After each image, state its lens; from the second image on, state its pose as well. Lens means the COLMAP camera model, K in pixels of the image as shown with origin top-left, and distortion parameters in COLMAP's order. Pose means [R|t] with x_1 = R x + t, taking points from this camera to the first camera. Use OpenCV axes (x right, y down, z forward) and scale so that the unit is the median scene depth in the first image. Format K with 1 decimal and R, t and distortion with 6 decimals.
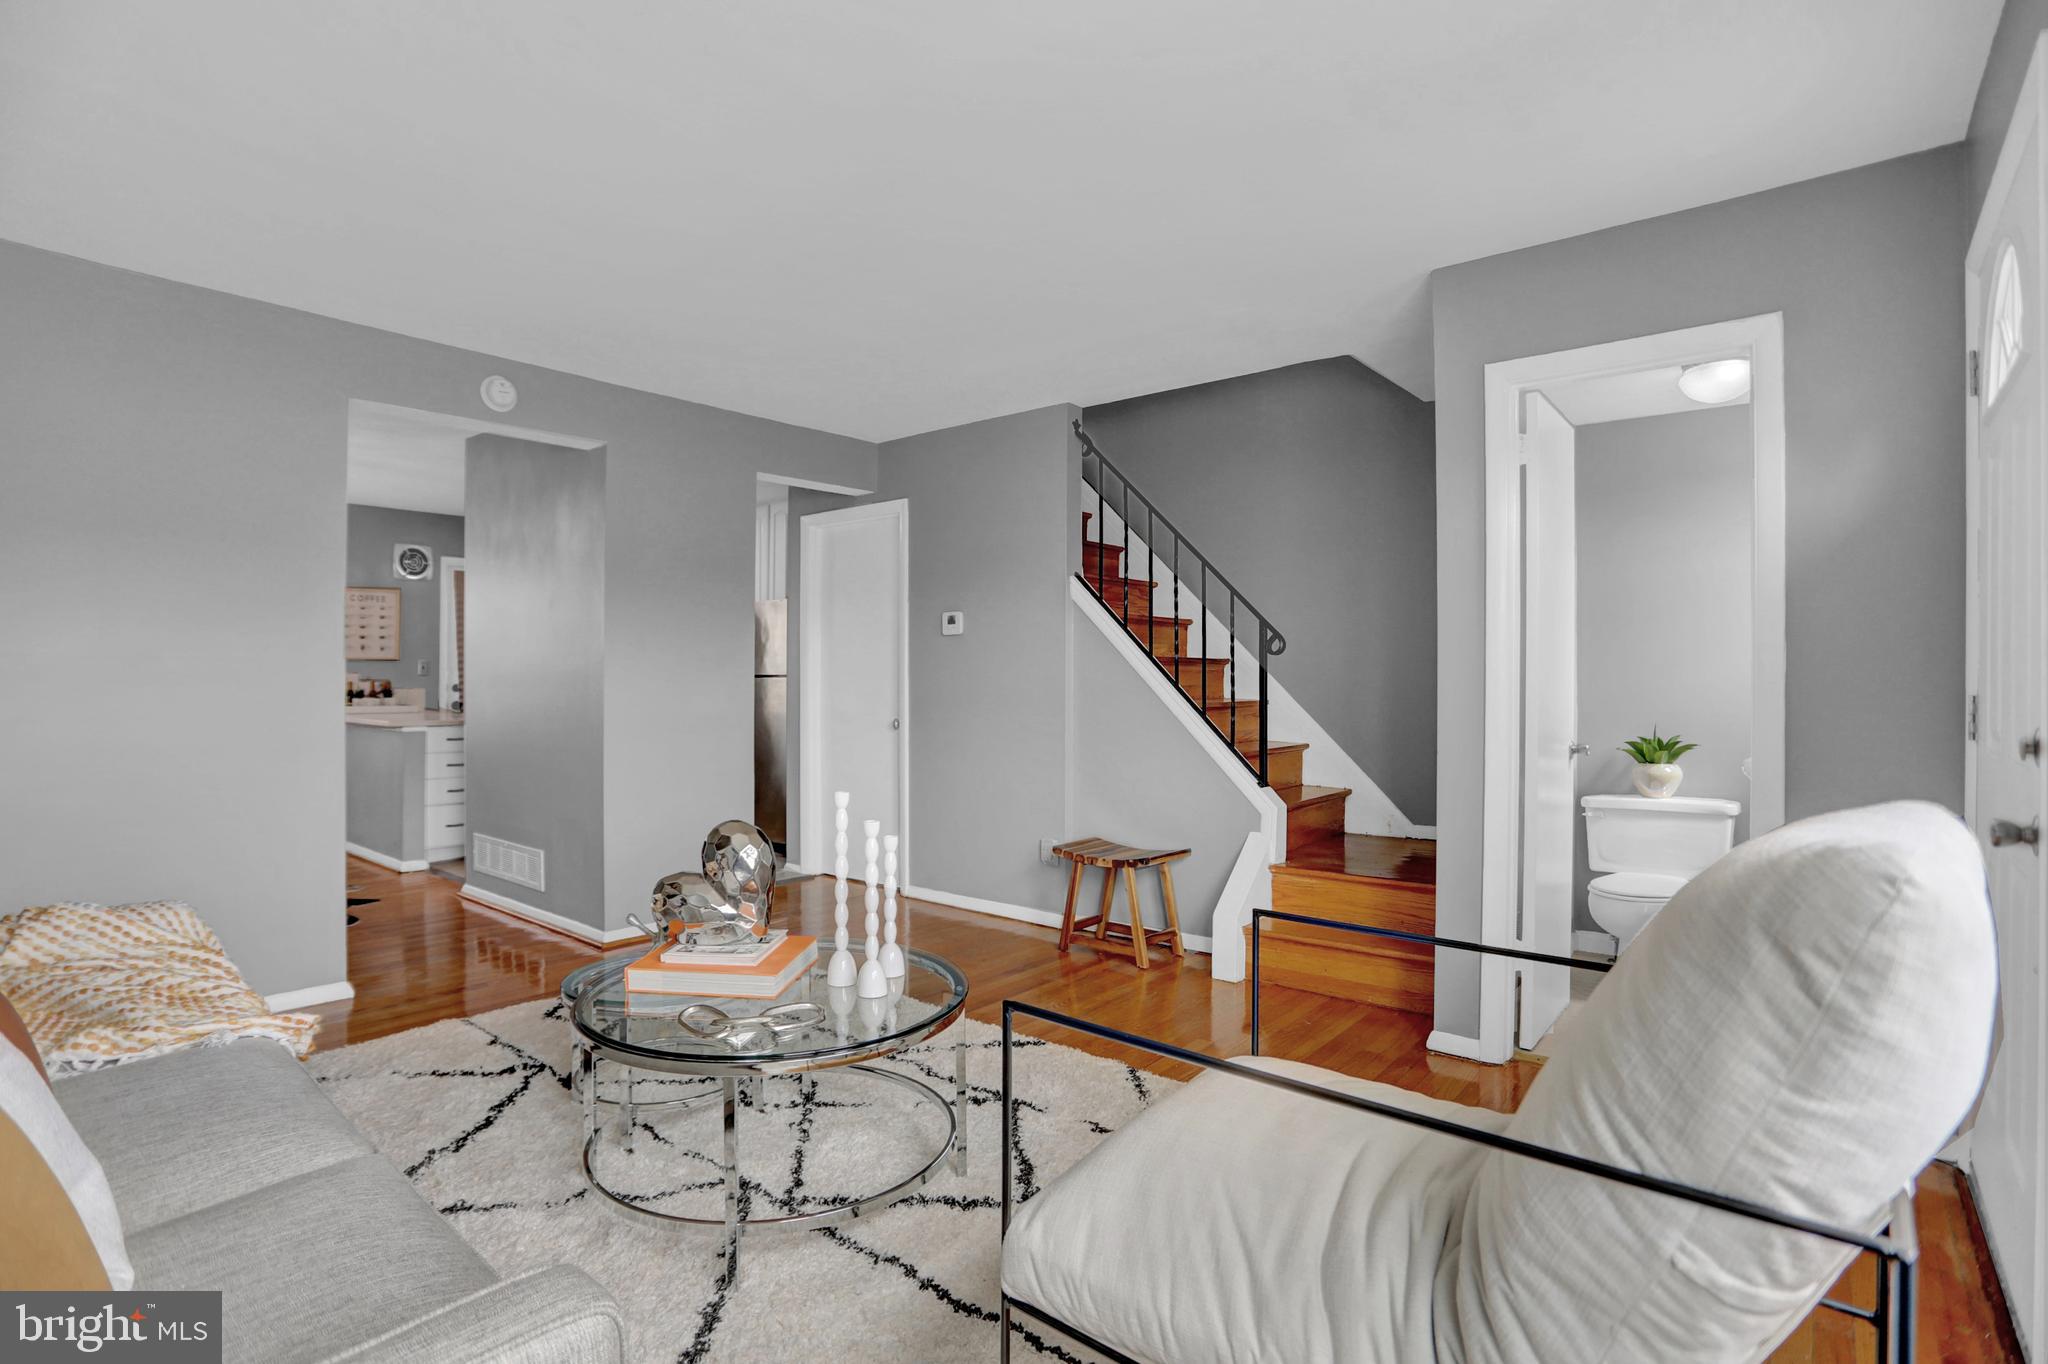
lens RADIAL K [[992.3, 0, 1007.8], [0, 992.3, 663.8], [0, 0, 1]] dist [-0.053149, 0.016400]
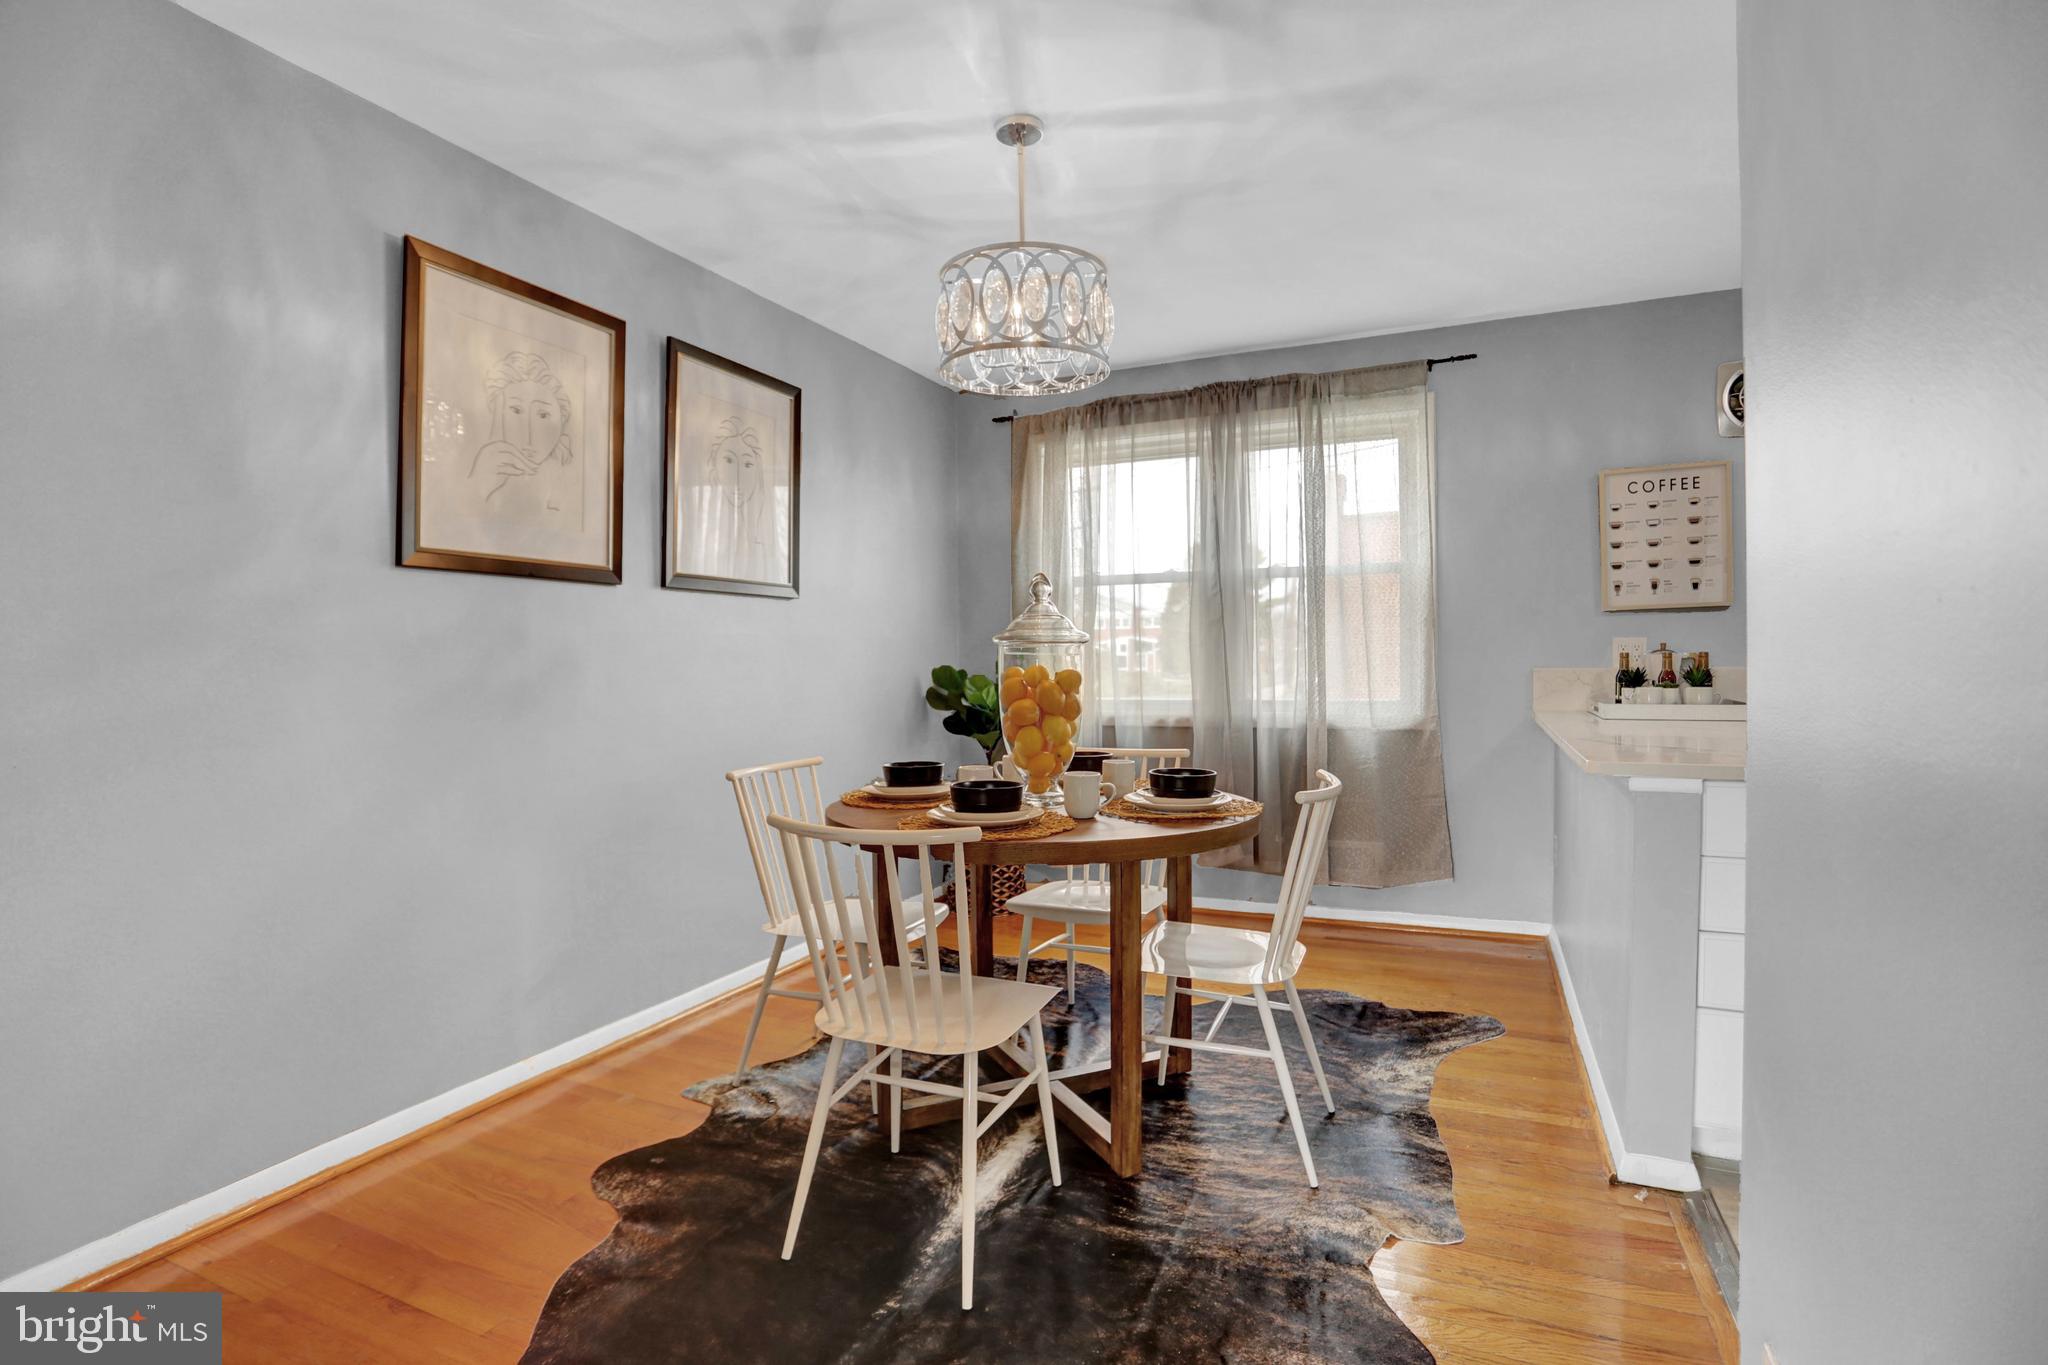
lens RADIAL K [[992.3, 0, 1030.6], [0, 992.3, 668.7], [0, 0, 1]] dist [-0.053149, 0.016400]
pose [[0.283944, 0.001362, -0.958840, -0.277651], [0.024980, 0.999649, 0.008817, 0.013916], [0.958516, -0.026456, 0.283810, 0.555131]]
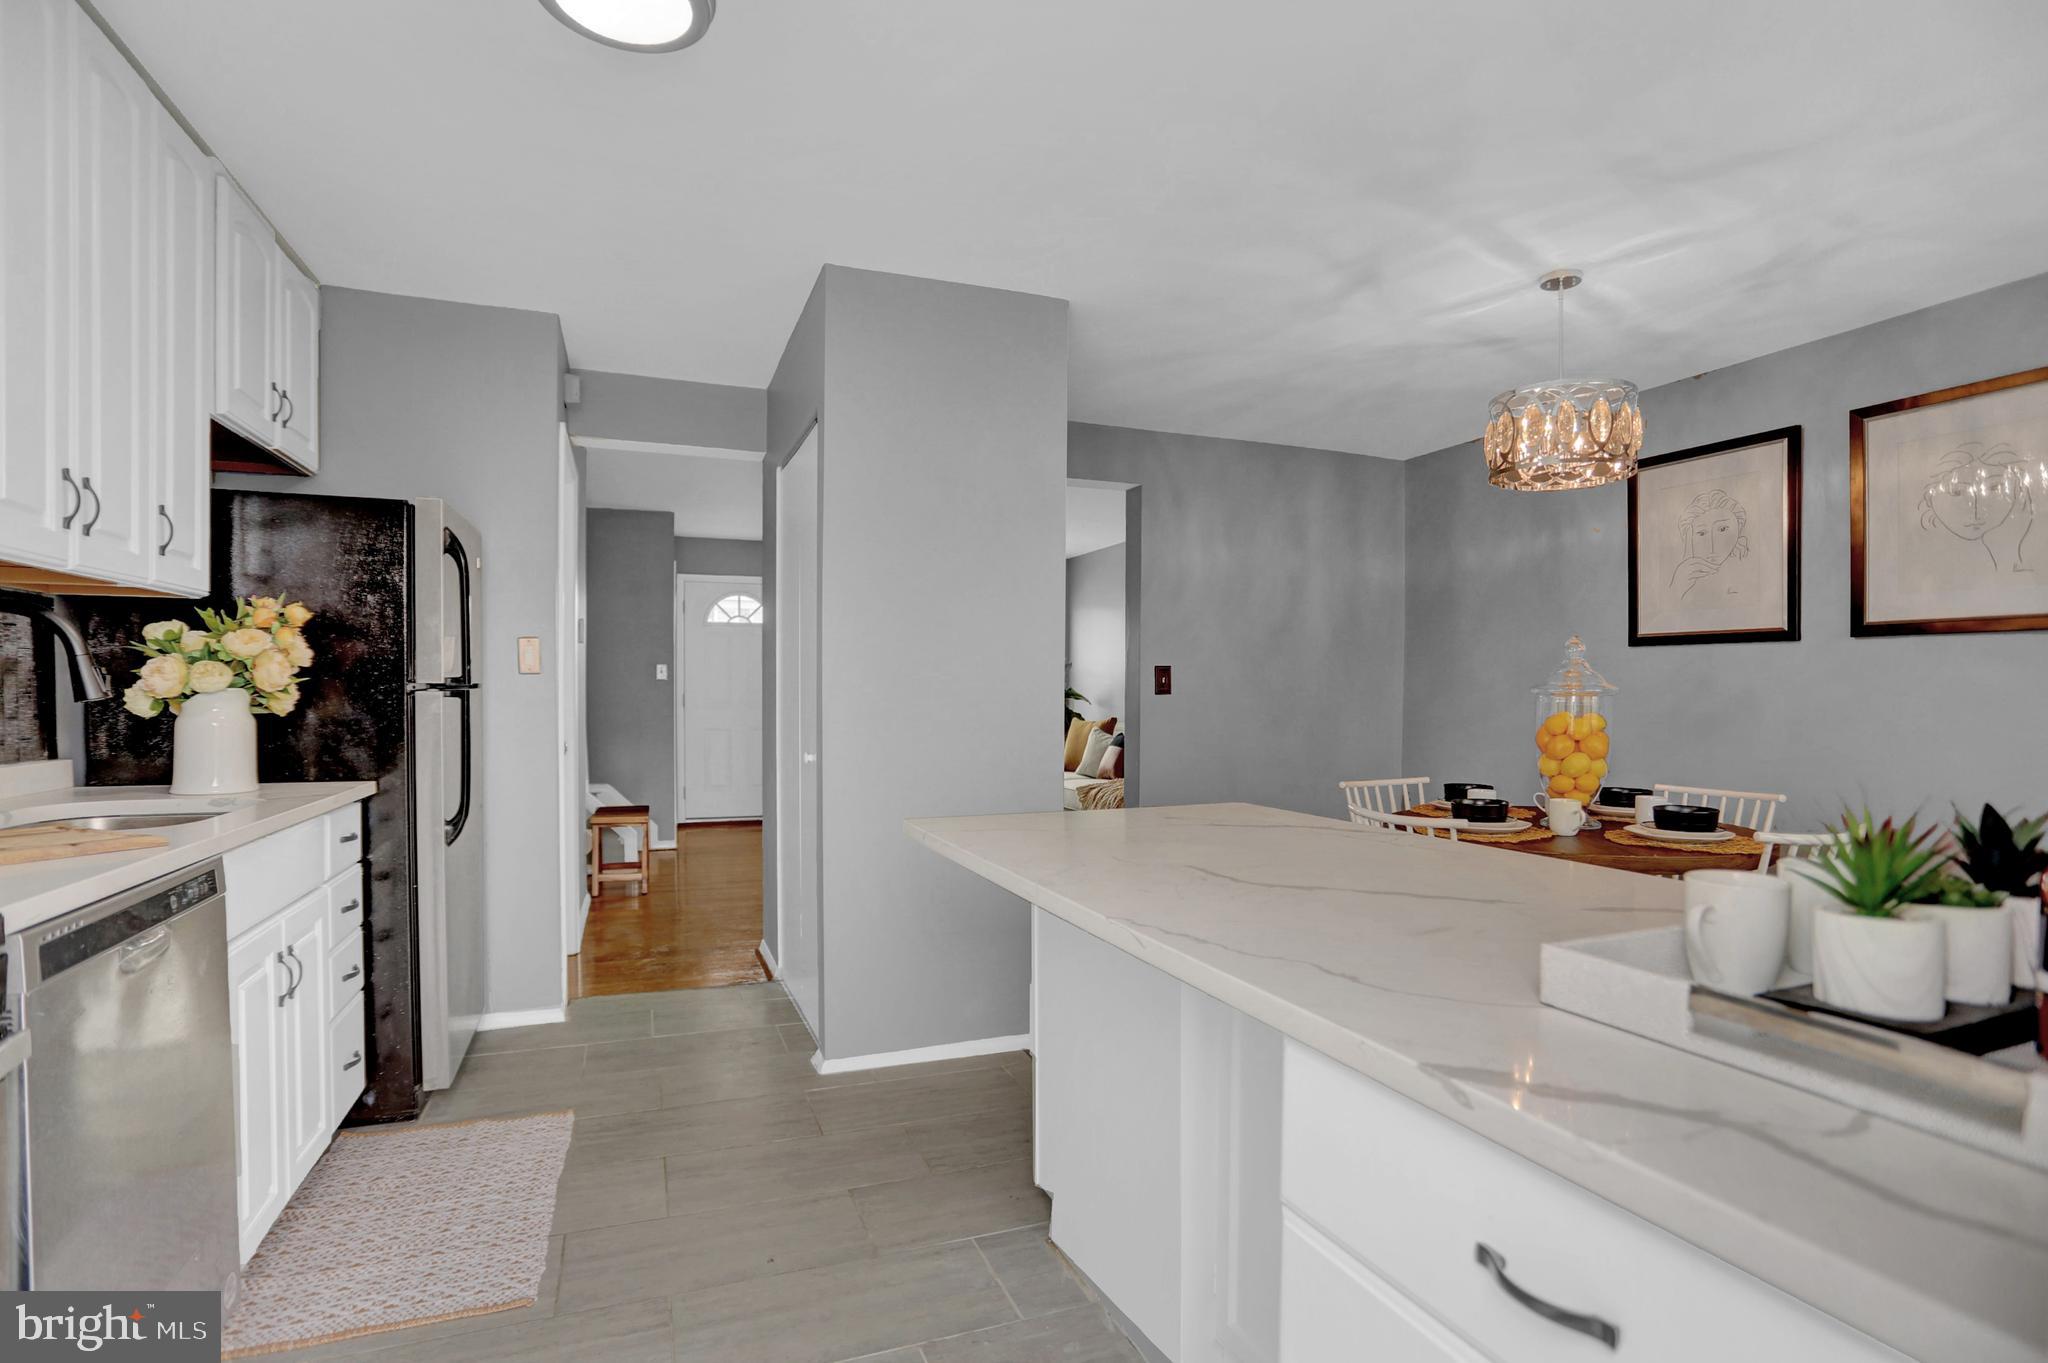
lens RADIAL K [[992.3, 0, 1030.6], [0, 992.3, 691.7], [0, 0, 1]] dist [-0.053149, 0.016400]
pose [[-0.885829, -0.004956, 0.463986, -0.590893], [-0.010650, 0.999897, -0.009654, 0.013834], [-0.463890, -0.013493, -0.885790, 1.115223]]
